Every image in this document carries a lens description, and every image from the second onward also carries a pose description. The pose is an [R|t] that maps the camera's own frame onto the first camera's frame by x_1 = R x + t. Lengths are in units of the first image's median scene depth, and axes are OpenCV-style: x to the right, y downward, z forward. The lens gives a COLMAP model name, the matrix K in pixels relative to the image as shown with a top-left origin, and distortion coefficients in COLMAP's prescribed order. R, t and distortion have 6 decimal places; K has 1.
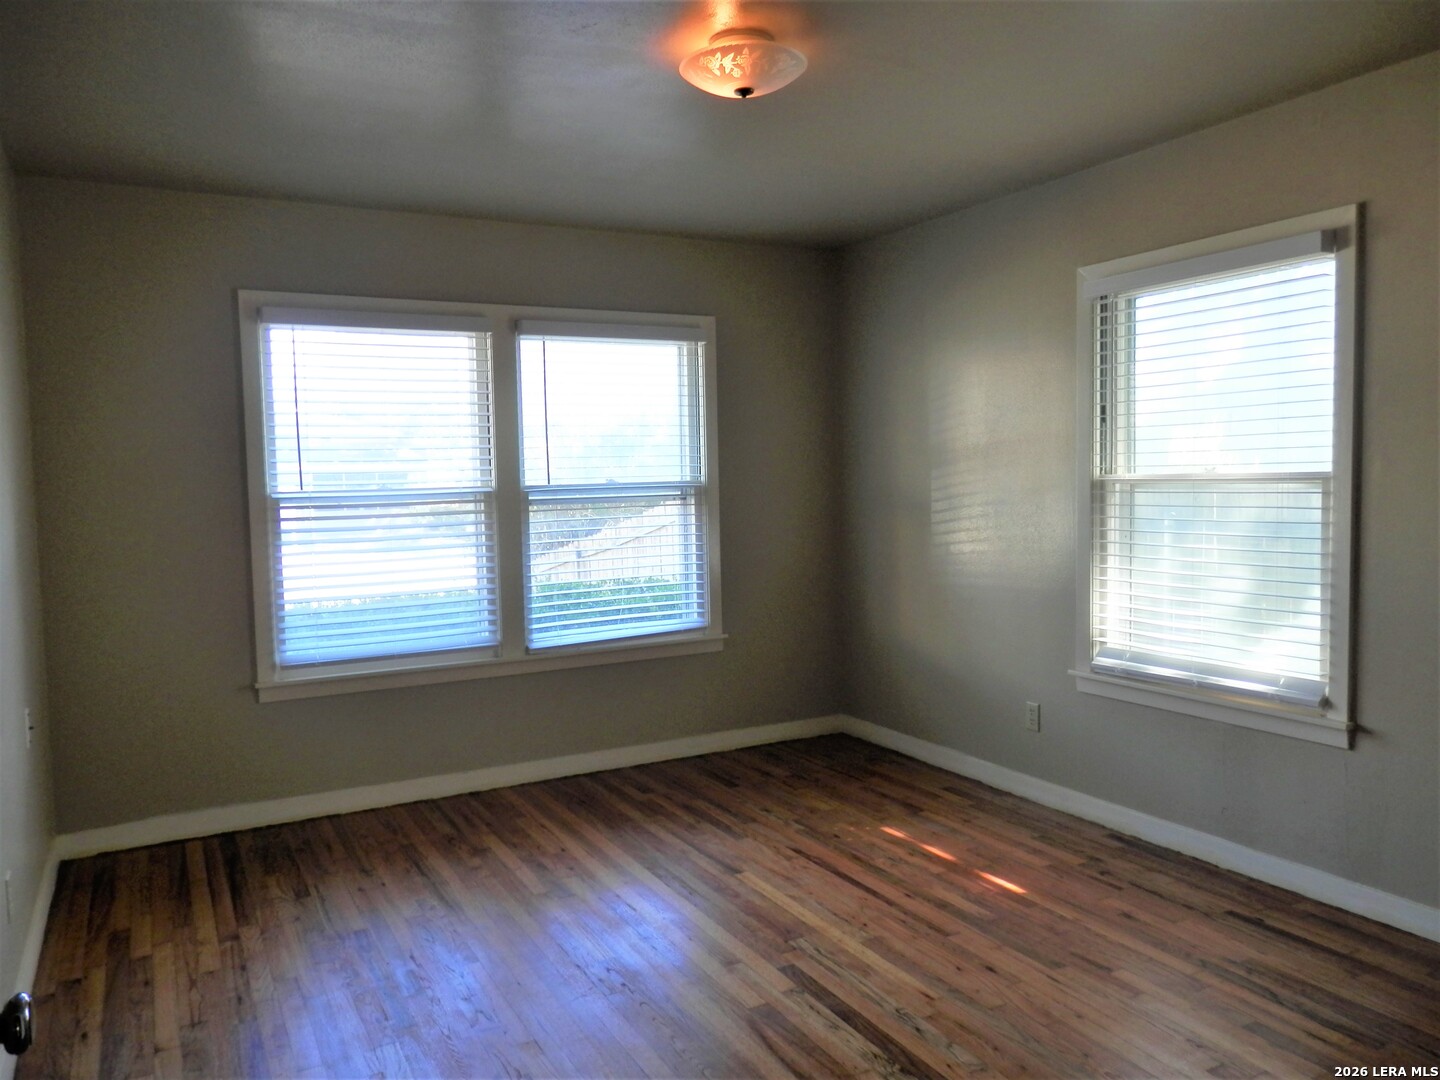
lens RADIAL K [[1066.6, 0, 722.4], [0, 1066.6, 545.7], [0, 0, 1]] dist [0.002374, 0.000894]
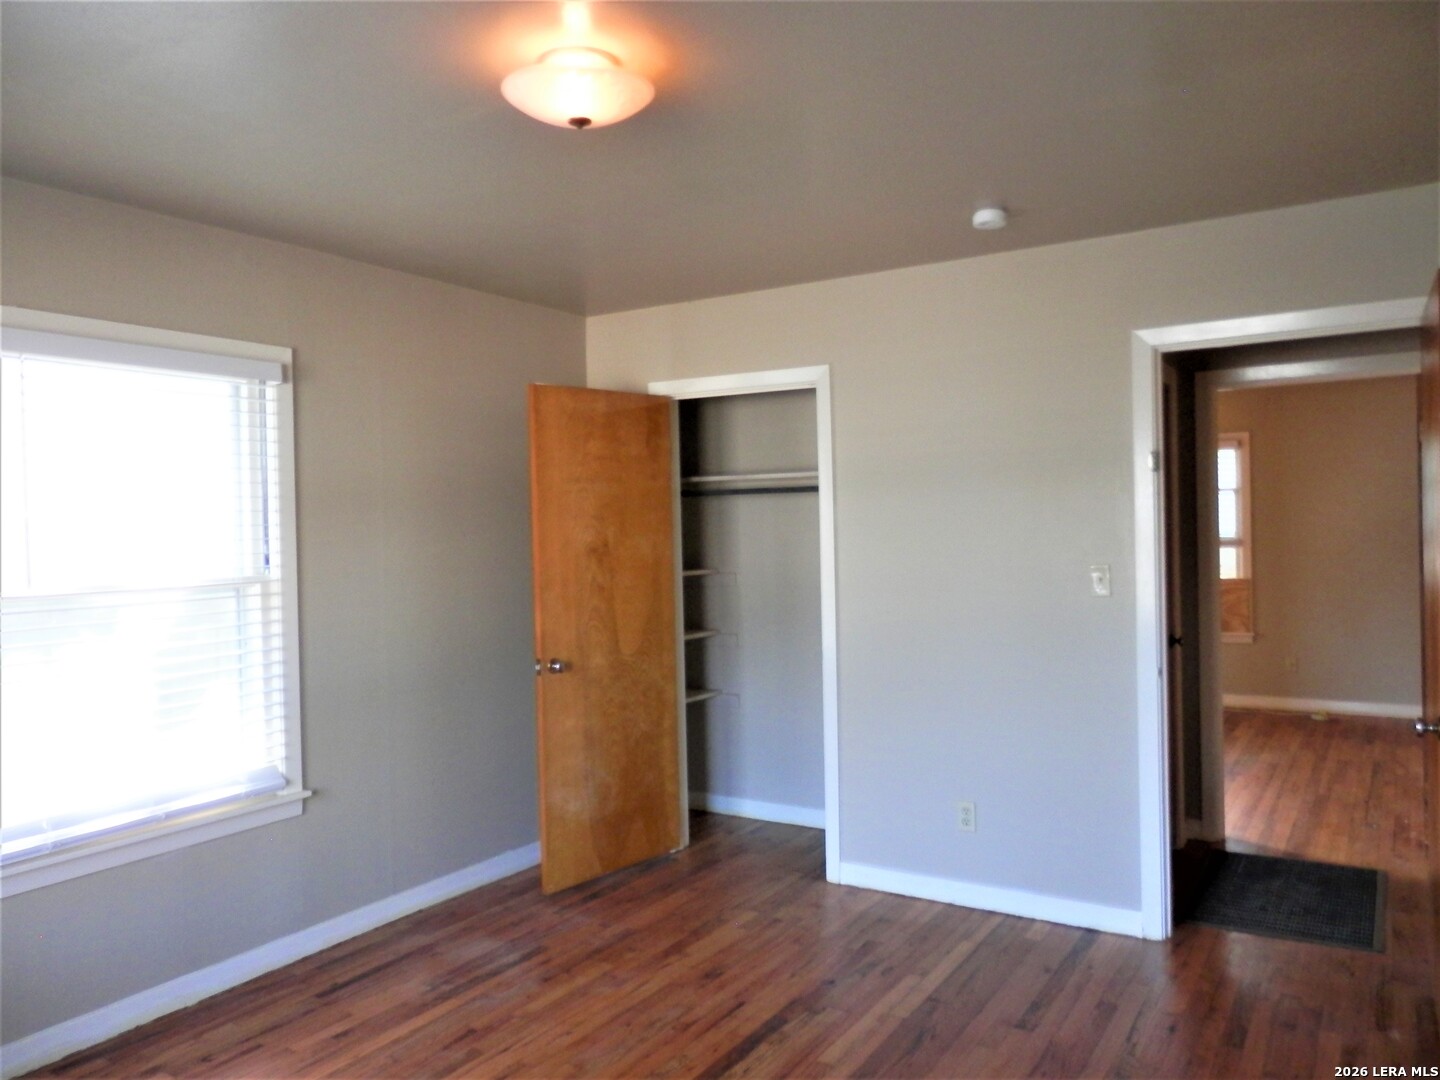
lens RADIAL K [[1066.6, 0, 723.4], [0, 1066.6, 550.8], [0, 0, 1]] dist [0.002374, 0.000894]
pose [[-0.497129, 0.019308, 0.867462, -0.576546], [0.091779, 0.995314, 0.030444, -0.076860], [-0.862809, 0.094749, -0.496572, 1.034383]]
